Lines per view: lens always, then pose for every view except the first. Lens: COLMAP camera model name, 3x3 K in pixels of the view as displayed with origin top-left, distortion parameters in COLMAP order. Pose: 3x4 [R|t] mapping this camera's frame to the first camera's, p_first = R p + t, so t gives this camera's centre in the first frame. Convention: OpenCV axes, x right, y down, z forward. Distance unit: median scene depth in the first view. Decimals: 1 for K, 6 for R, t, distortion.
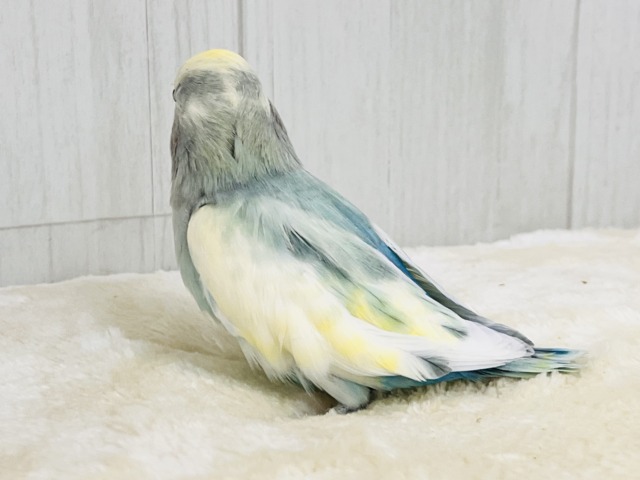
lens RADIAL K [[1465.0, 0, 320.0], [0, 1465.0, 240.0], [0, 0, 1]] dist [0.128575, 0.203969]
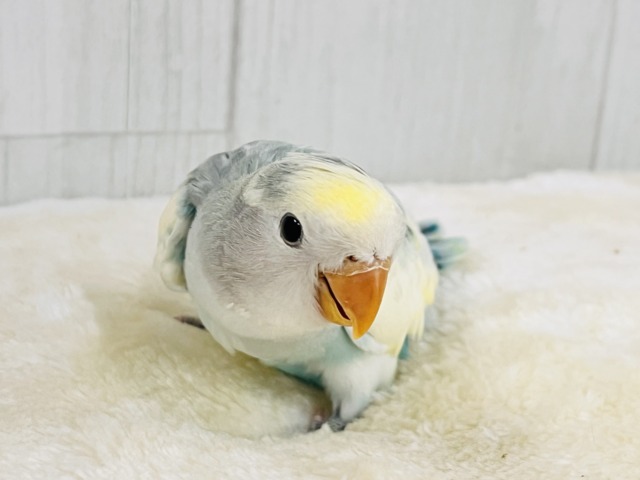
lens RADIAL K [[1465.0, 0, 320.0], [0, 1465.0, 240.0], [0, 0, 1]] dist [0.128575, 0.203969]
pose [[0.997288, 0.065363, 0.033816, -0.024908], [-0.069031, 0.990125, 0.122017, -0.069082], [-0.025507, -0.124020, 0.991952, 0.125860]]
